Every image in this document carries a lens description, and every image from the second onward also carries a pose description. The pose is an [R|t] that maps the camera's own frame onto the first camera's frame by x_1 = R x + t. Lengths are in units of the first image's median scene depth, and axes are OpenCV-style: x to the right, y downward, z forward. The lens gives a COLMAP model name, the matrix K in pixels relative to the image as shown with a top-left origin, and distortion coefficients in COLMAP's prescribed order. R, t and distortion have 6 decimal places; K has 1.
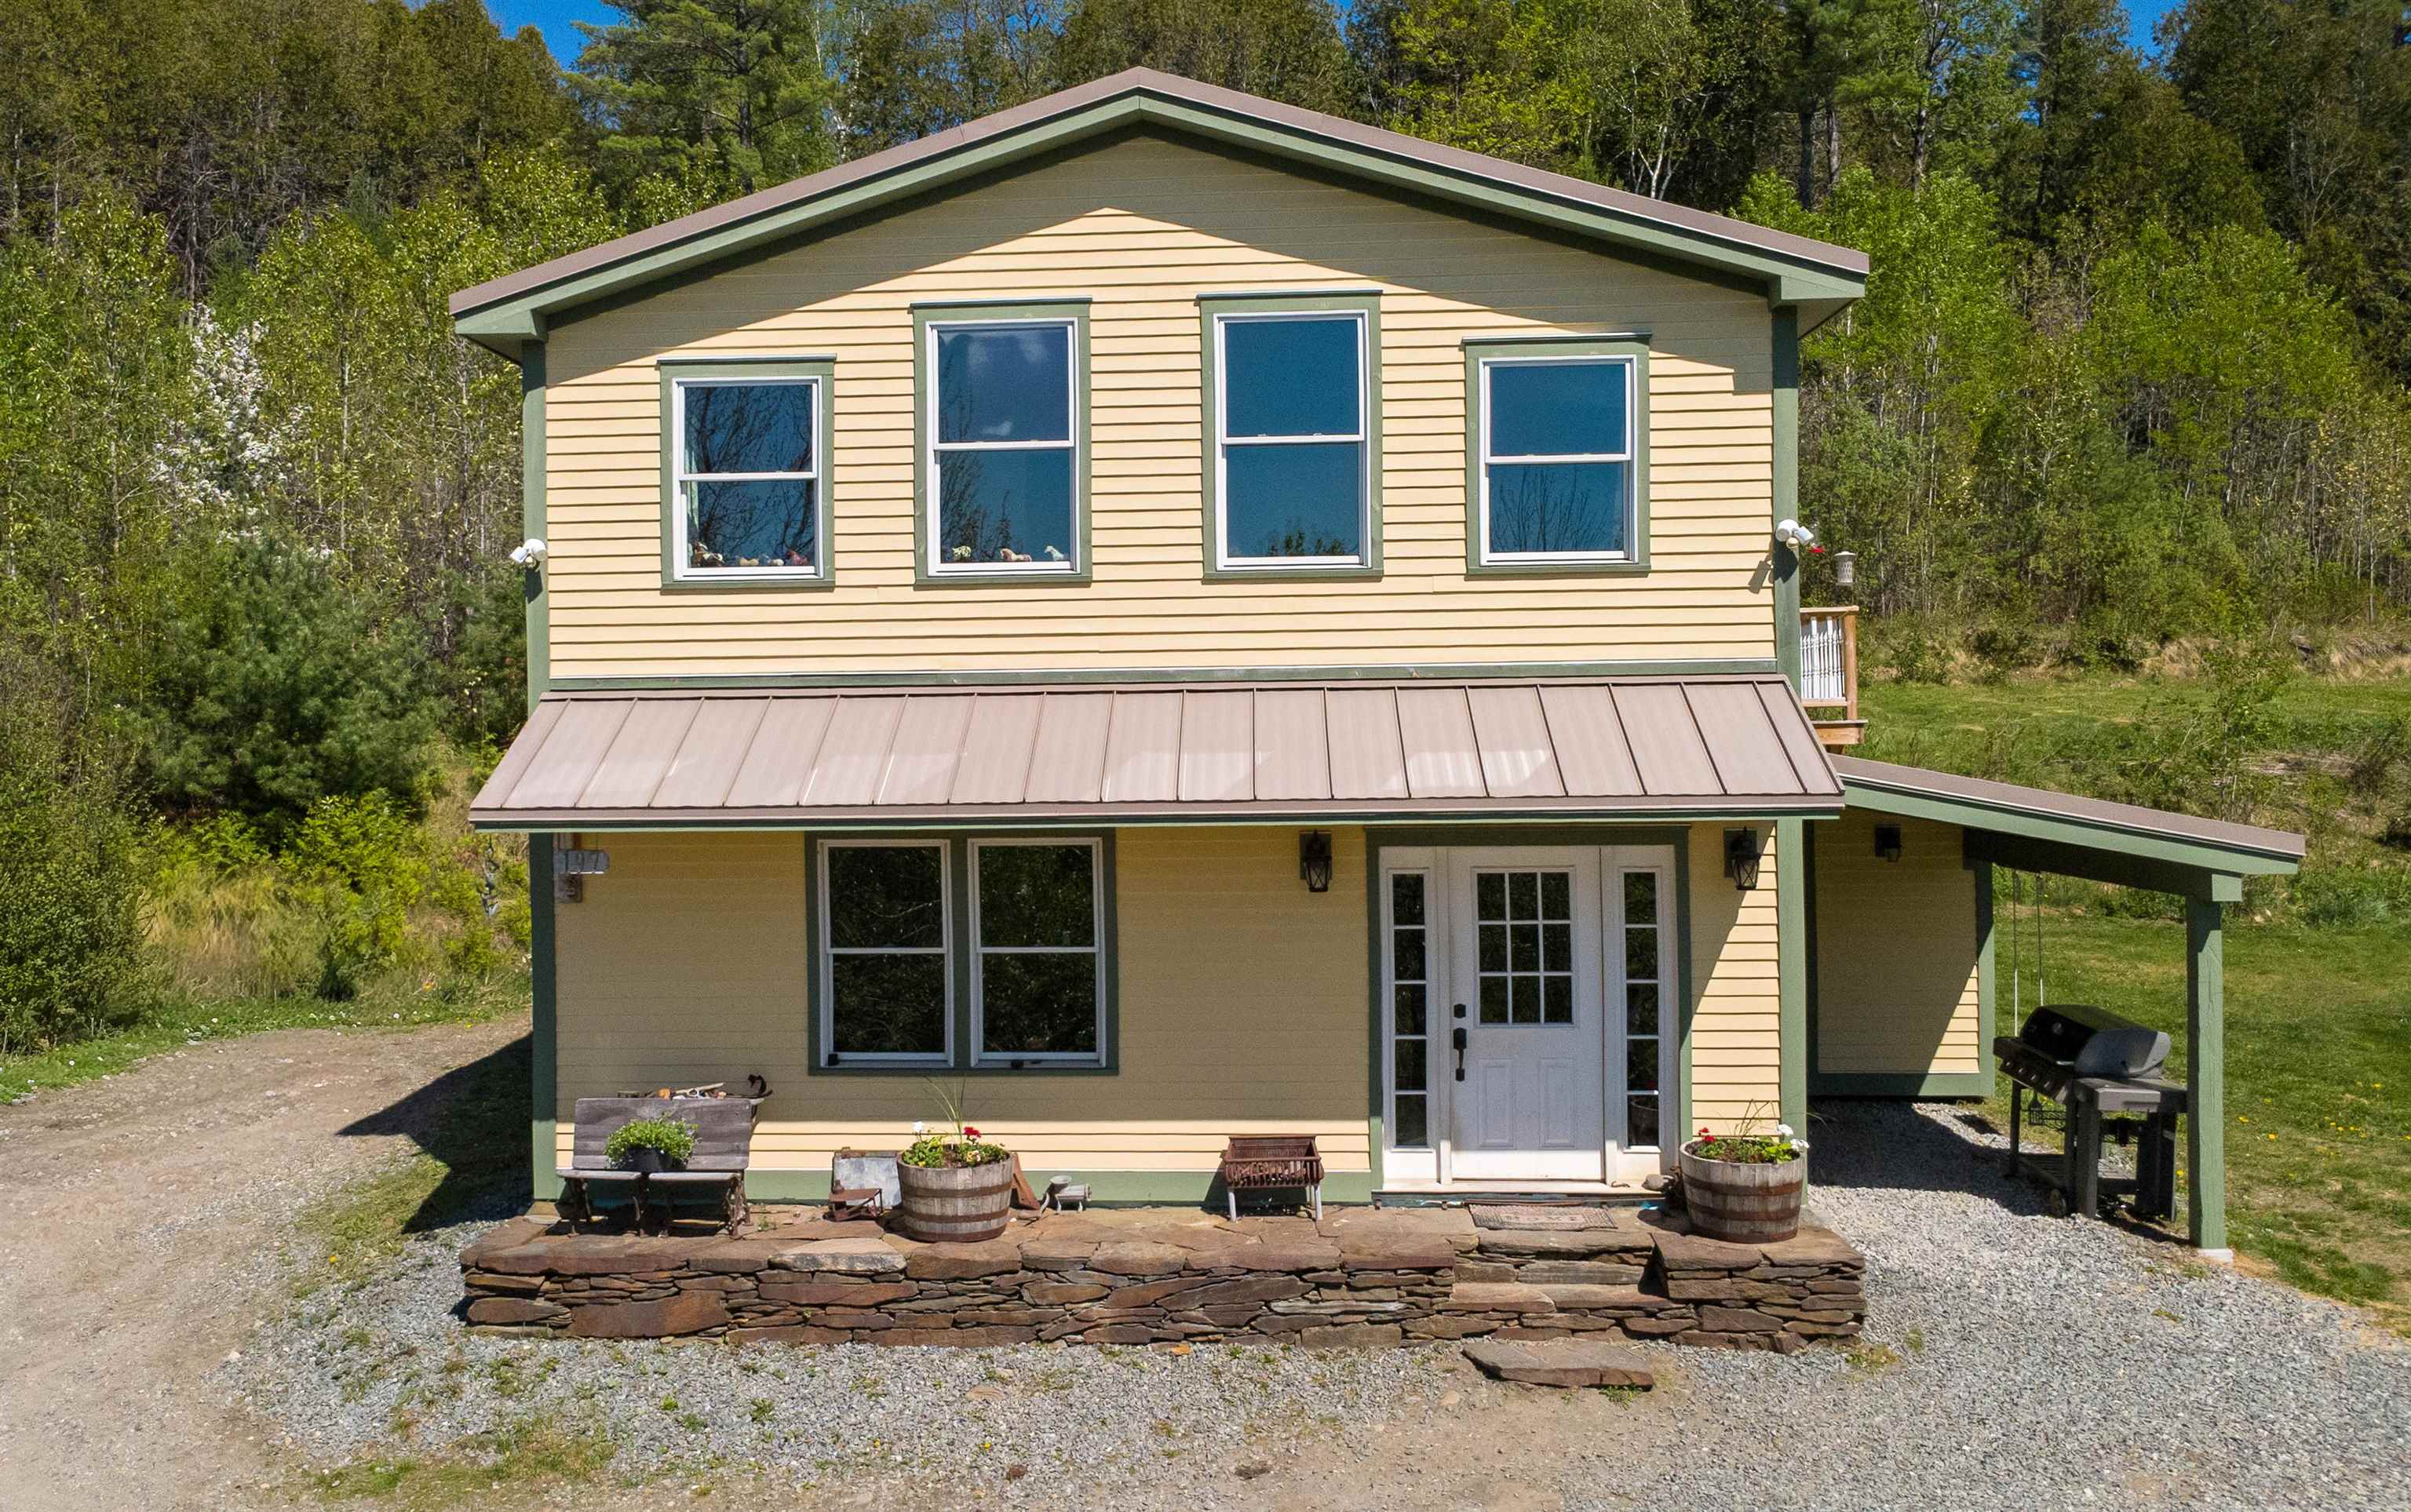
lens RADIAL K [[2031.7, 0, 1123.3], [0, 2031.7, 739.8], [0, 0, 1]] dist [0.001434, 0.003492]
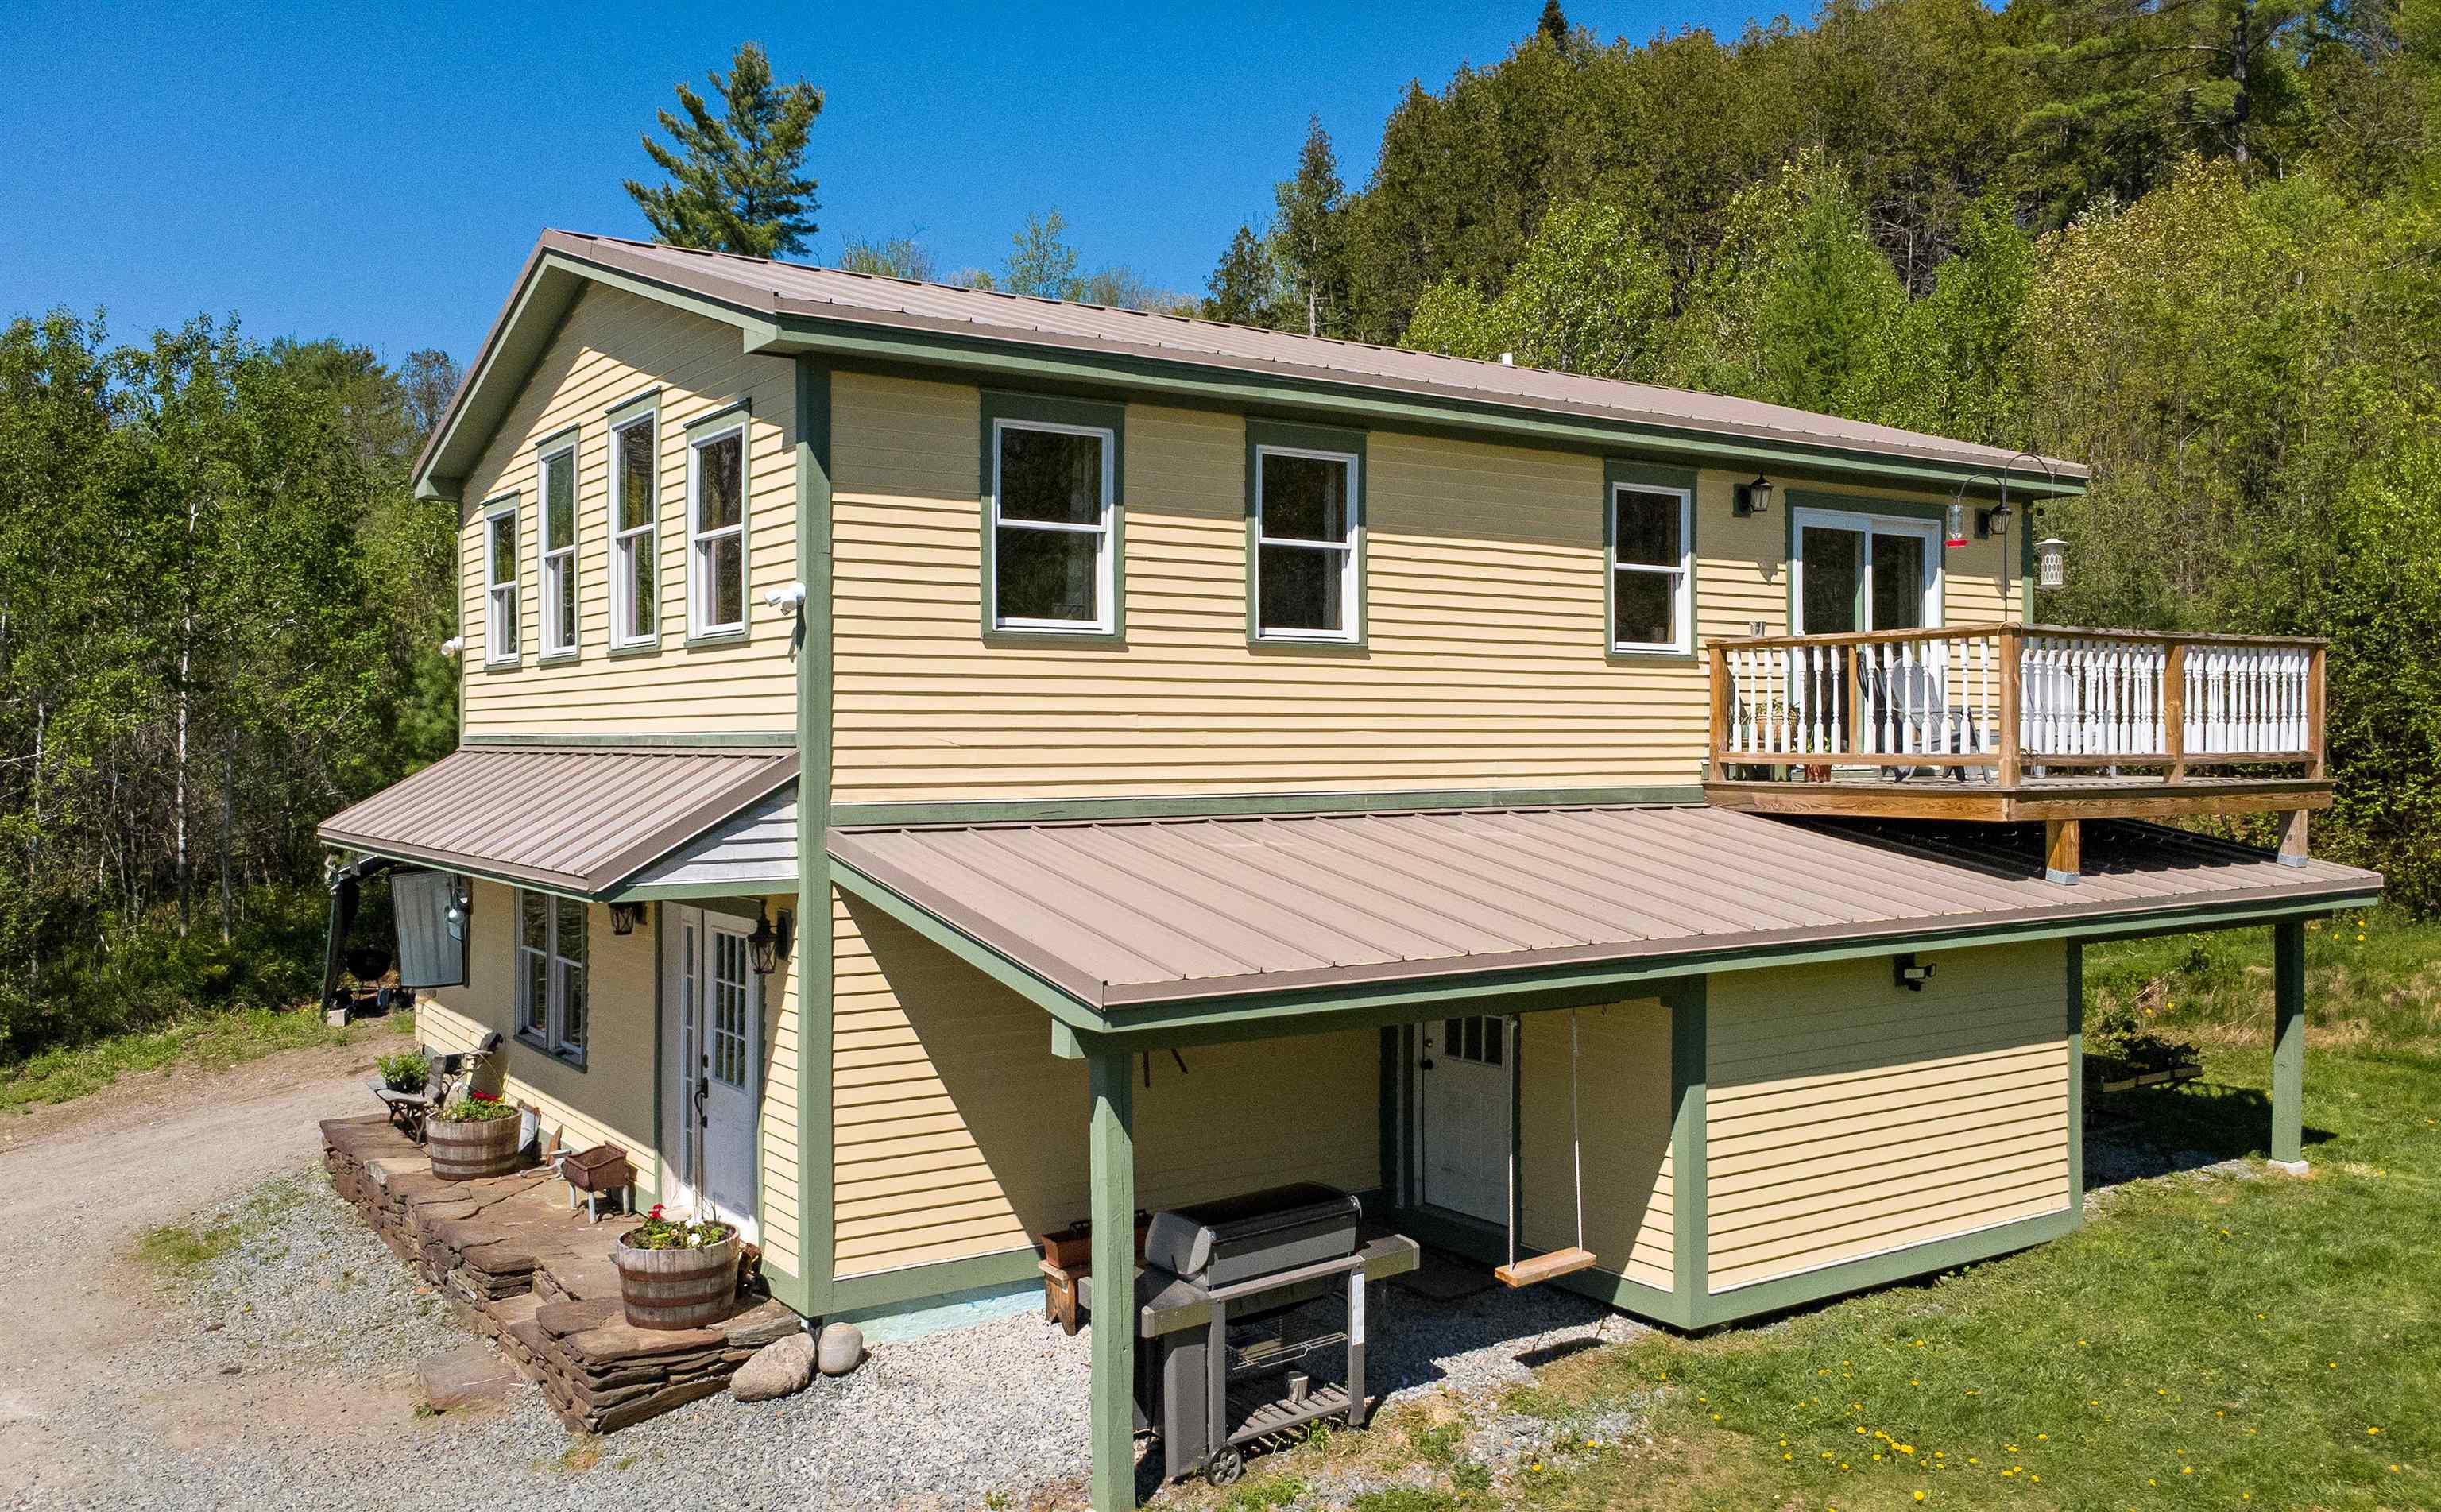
lens RADIAL K [[1954.4, 0, 1152.2], [0, 1954.4, 757.2], [0, 0, 1]] dist [0.006169, -0.010147]
pose [[0.599346, 0.020207, -0.800235, 1.115290], [-0.008786, 0.999787, 0.018666, -0.045363], [0.800442, -0.004156, 0.599396, 0.579477]]
